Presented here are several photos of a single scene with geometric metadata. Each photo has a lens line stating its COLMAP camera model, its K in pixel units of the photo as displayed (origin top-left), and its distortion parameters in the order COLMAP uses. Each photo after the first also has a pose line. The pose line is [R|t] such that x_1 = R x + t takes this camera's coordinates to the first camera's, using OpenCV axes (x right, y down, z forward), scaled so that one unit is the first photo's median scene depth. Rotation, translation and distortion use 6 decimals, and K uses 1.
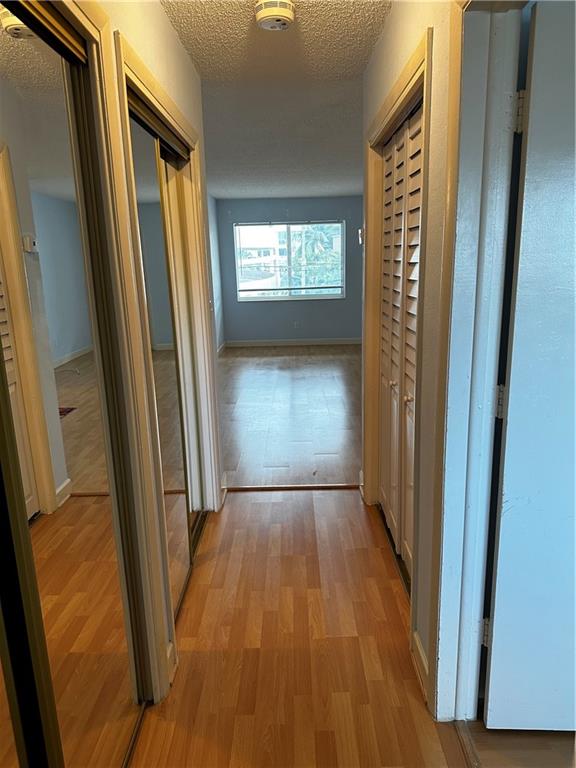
lens RADIAL K [[538.7, 0, 288.0], [0, 538.7, 384.0], [0, 0, 1]] dist [0.065226, -0.083175]
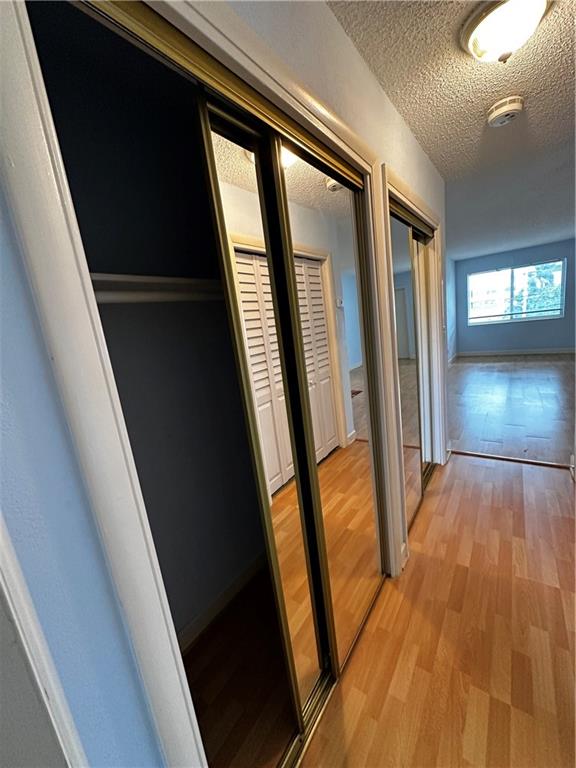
lens RADIAL K [[305.5, 0, 288.0], [0, 305.5, 384.0], [0, 0, 1]] dist [-0.001022, -0.000043]
pose [[0.811295, 0.042535, -0.583088, 0.007839], [-0.030390, 0.999070, 0.030596, -0.006492], [0.583847, -0.007102, 0.811833, 0.053610]]
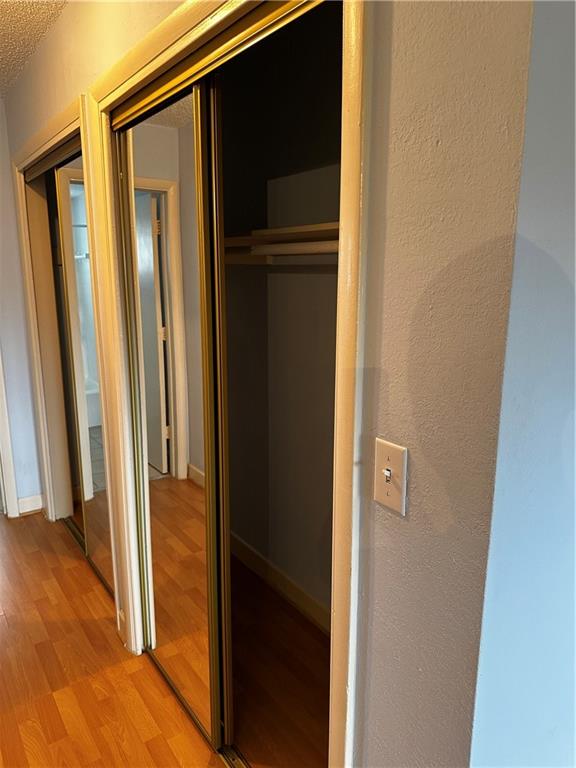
lens RADIAL K [[538.7, 0, 288.0], [0, 538.7, 384.0], [0, 0, 1]] dist [0.065226, -0.083175]
pose [[-0.816118, 0.114022, -0.566525, 0.065507], [-0.114053, 0.929278, 0.351332, -0.284497], [0.566519, 0.351342, -0.745396, 1.303335]]
